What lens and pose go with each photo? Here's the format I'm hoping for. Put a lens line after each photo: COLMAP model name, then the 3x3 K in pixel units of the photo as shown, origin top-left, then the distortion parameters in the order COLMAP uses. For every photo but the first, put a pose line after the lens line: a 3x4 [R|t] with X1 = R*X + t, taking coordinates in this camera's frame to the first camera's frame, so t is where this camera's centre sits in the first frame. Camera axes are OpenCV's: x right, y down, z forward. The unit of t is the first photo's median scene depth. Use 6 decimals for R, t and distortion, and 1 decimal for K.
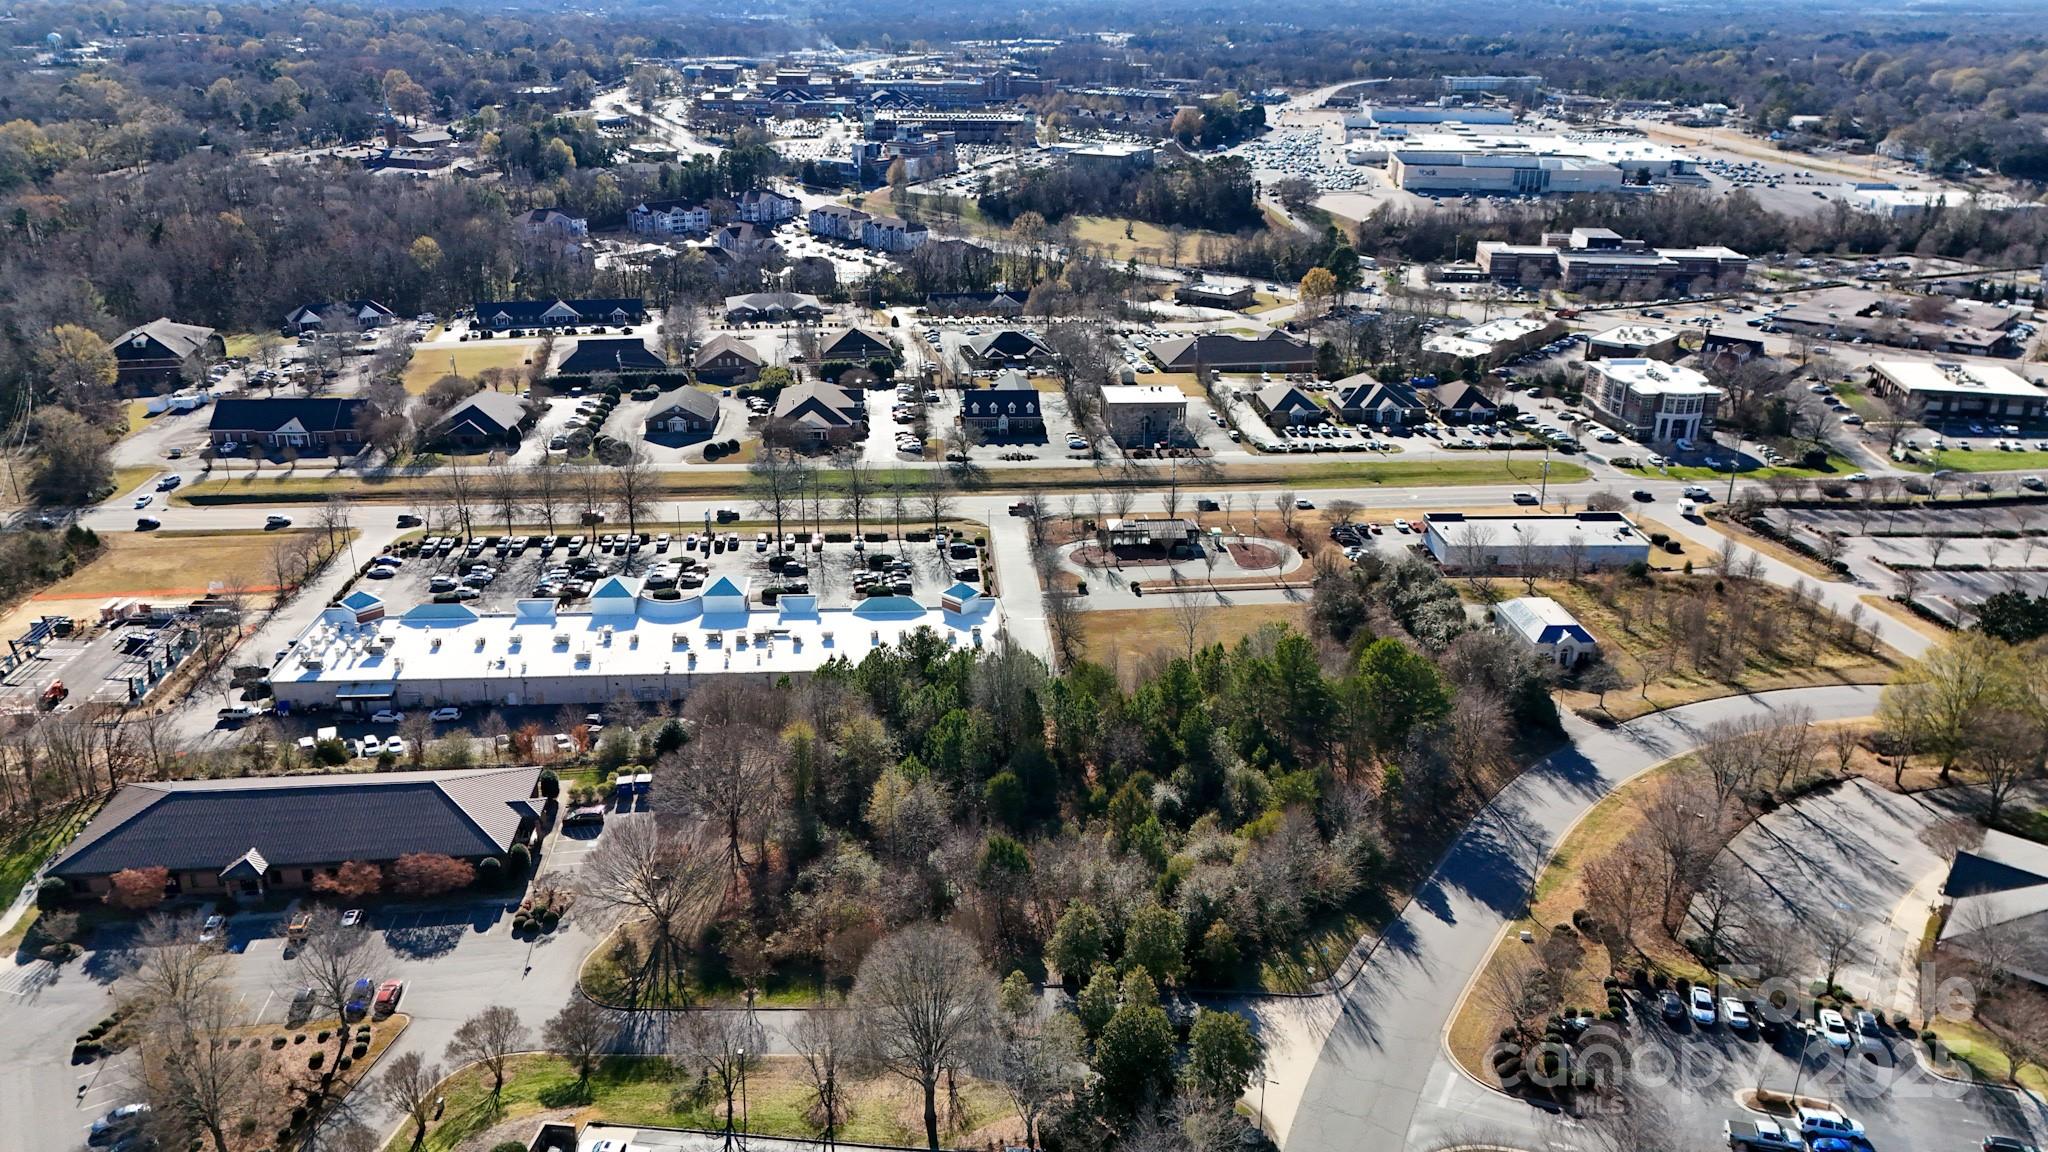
lens RADIAL K [[1498.7, 0, 1018.0], [0, 1498.7, 578.8], [0, 0, 1]] dist [0.061281, -0.041987]
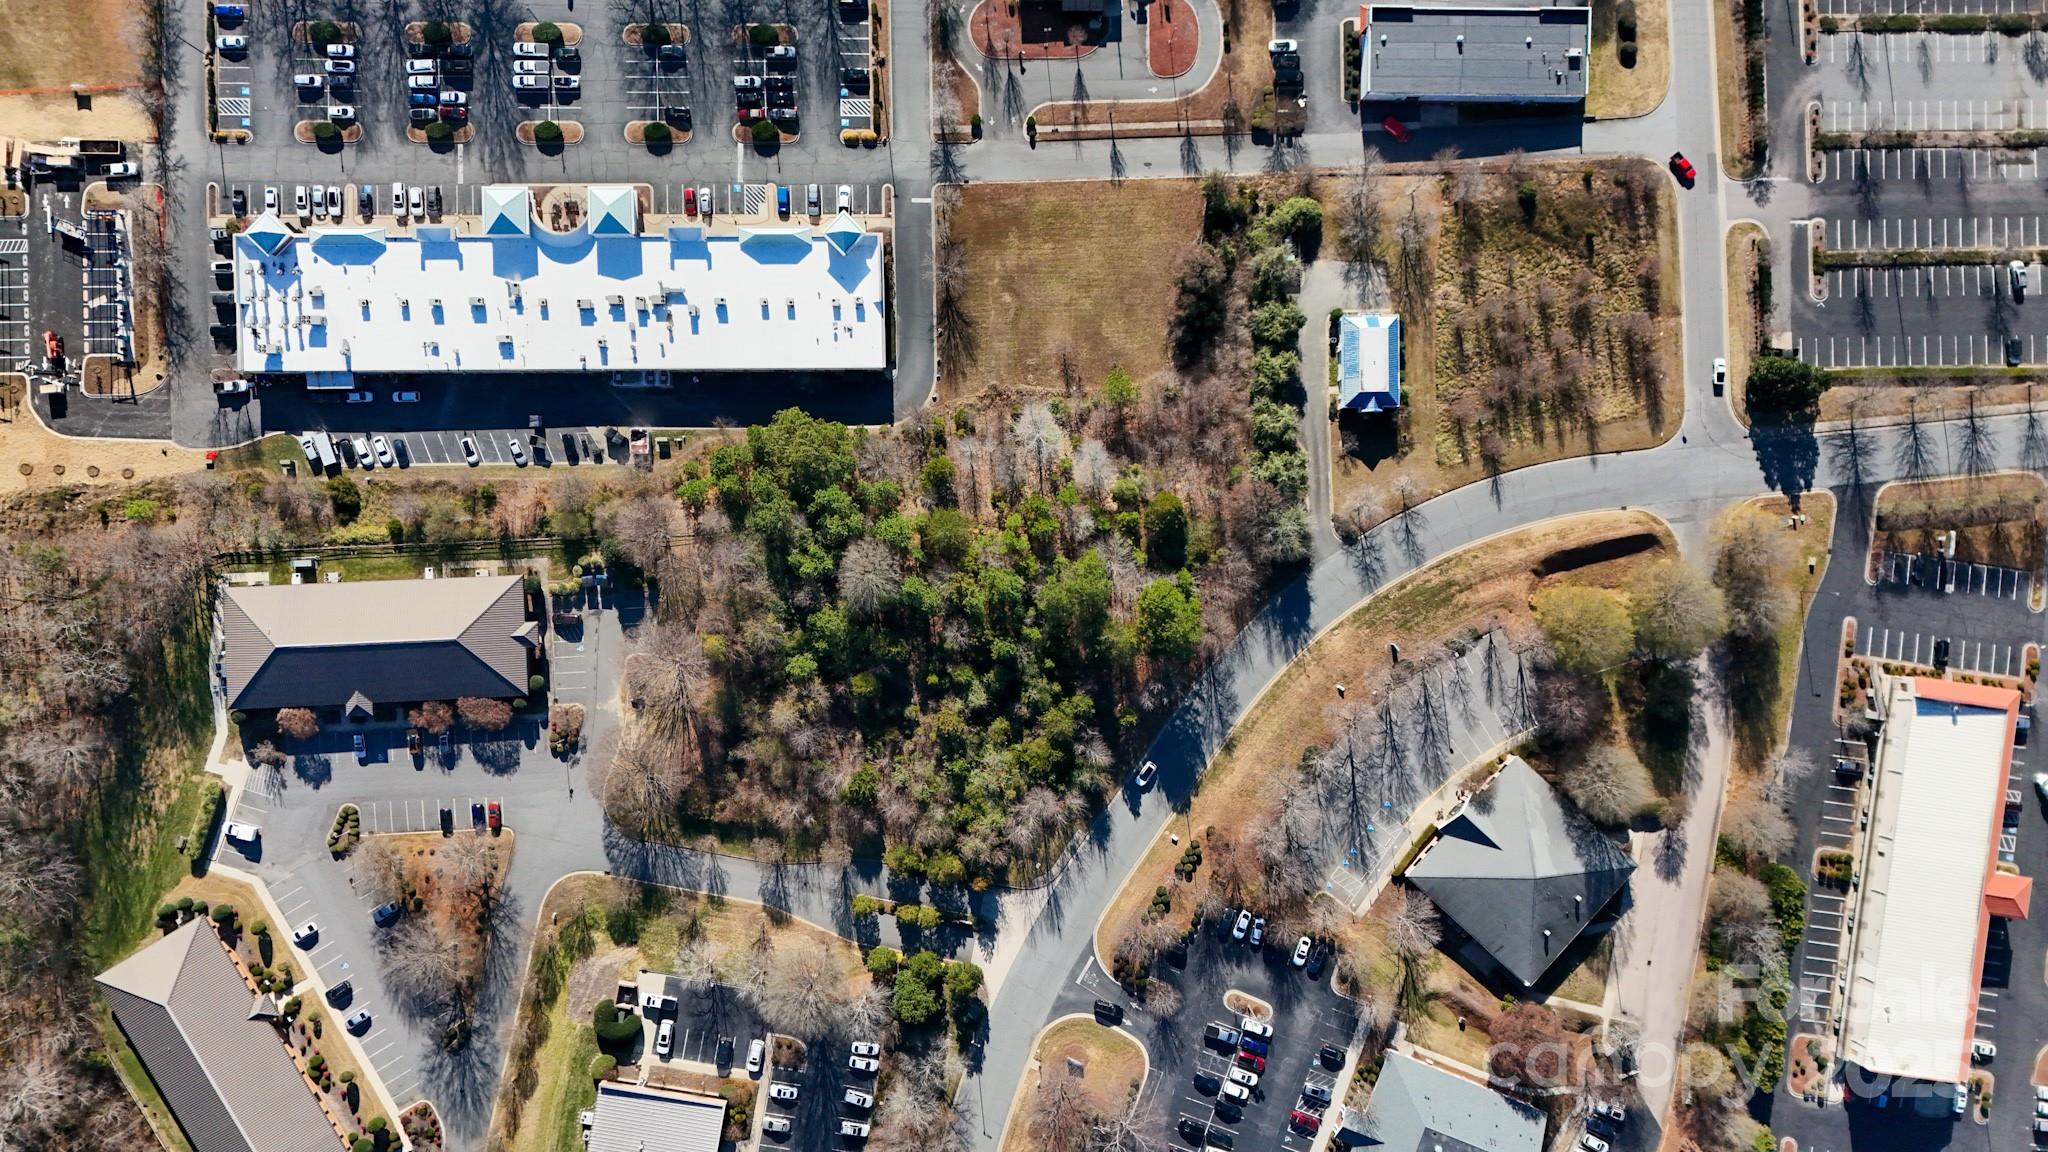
lens RADIAL K [[1498.7, 0, 1028.7], [0, 1498.7, 566.2], [0, 0, 1]] dist [0.061281, -0.041987]
pose [[0.998640, 0.050551, 0.012772, 0.060893], [-0.030474, 0.367143, 0.929665, -0.608451], [0.042307, -0.928790, 0.368184, 0.289357]]
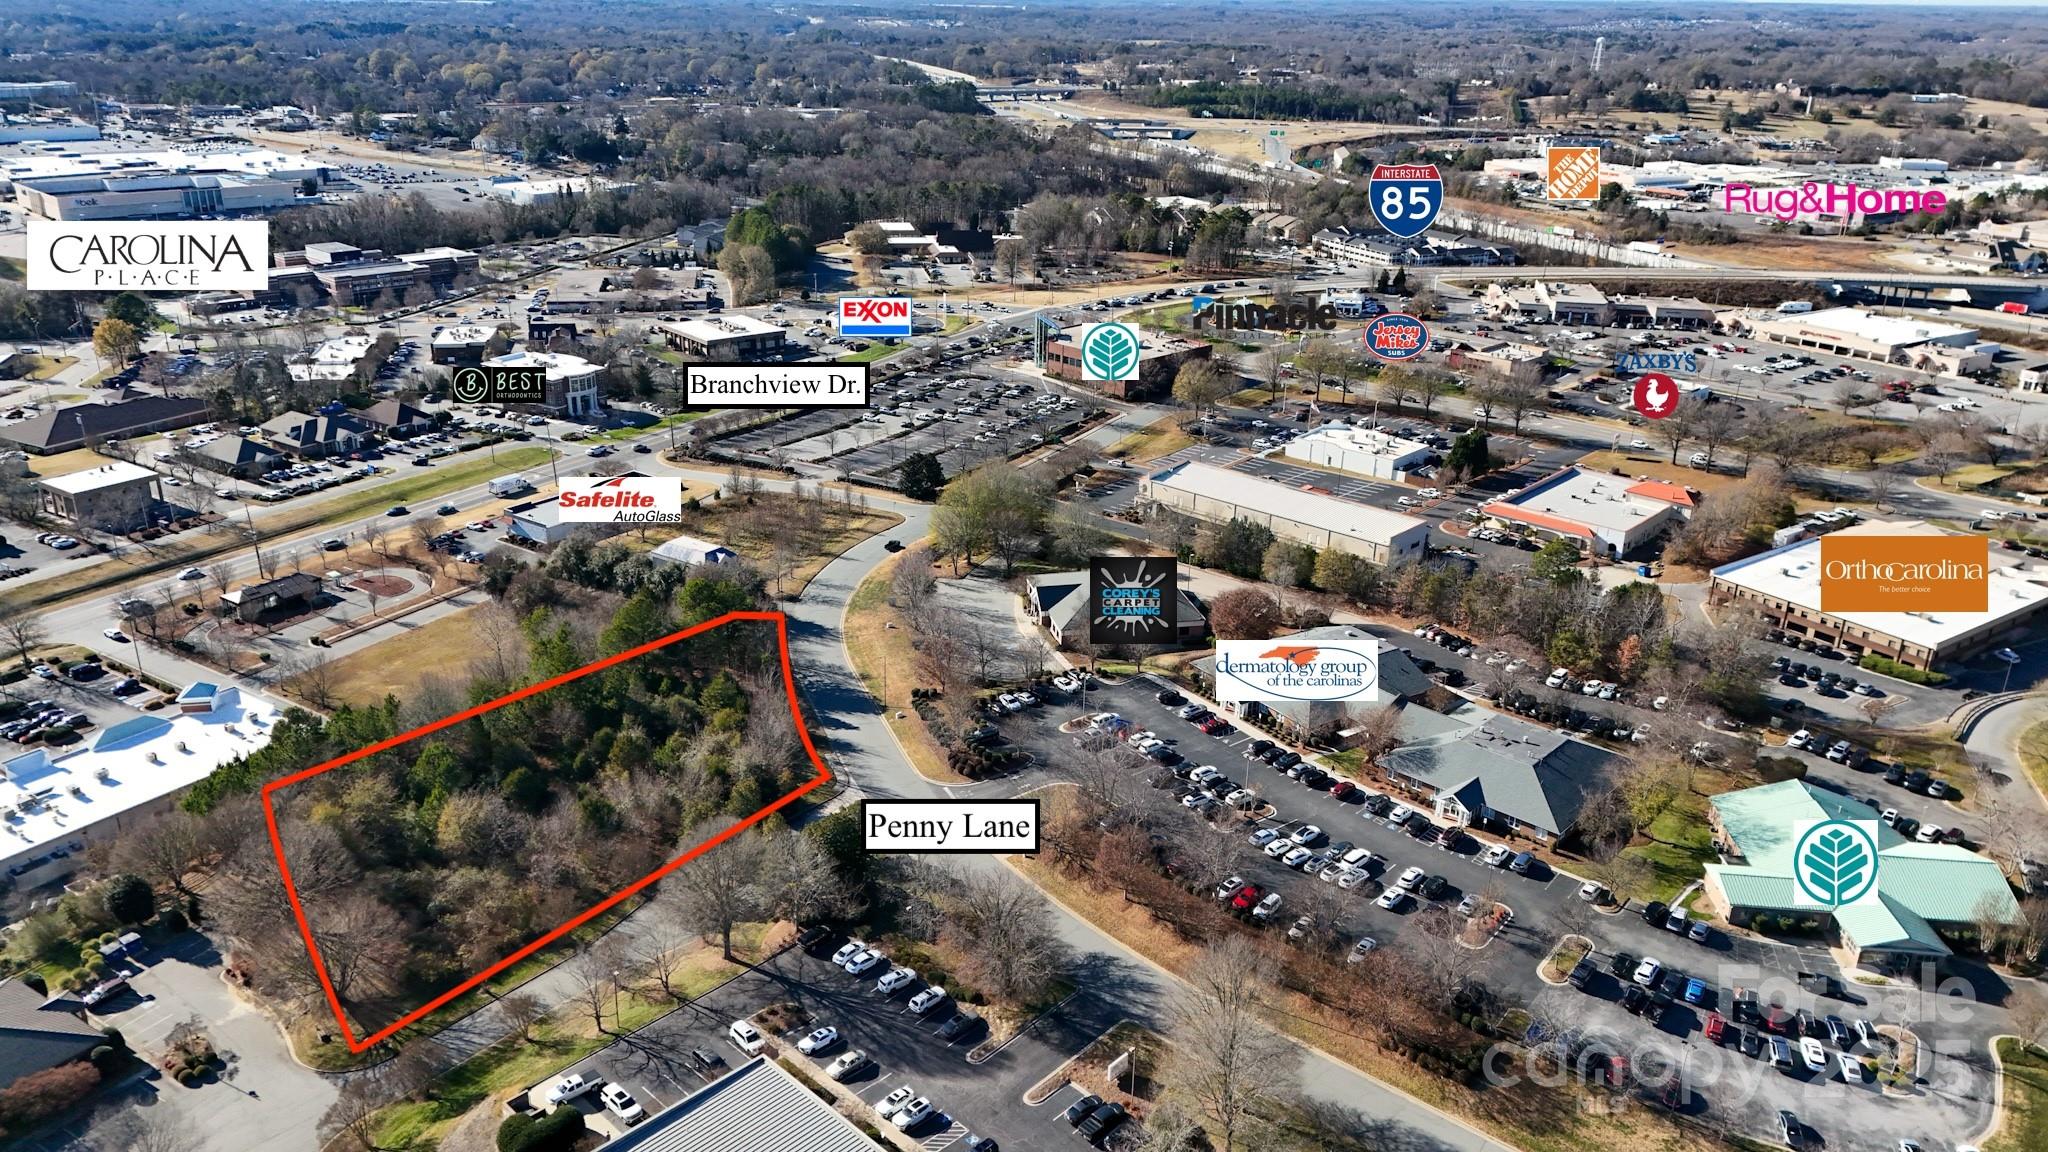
lens RADIAL K [[1498.7, 0, 1033.0], [0, 1498.7, 571.3], [0, 0, 1]] dist [0.061281, -0.041987]
pose [[0.605277, -0.285844, 0.742922, -0.303304], [0.279642, 0.950171, 0.137753, -0.036343], [-0.745279, 0.124373, 0.655050, -0.064144]]
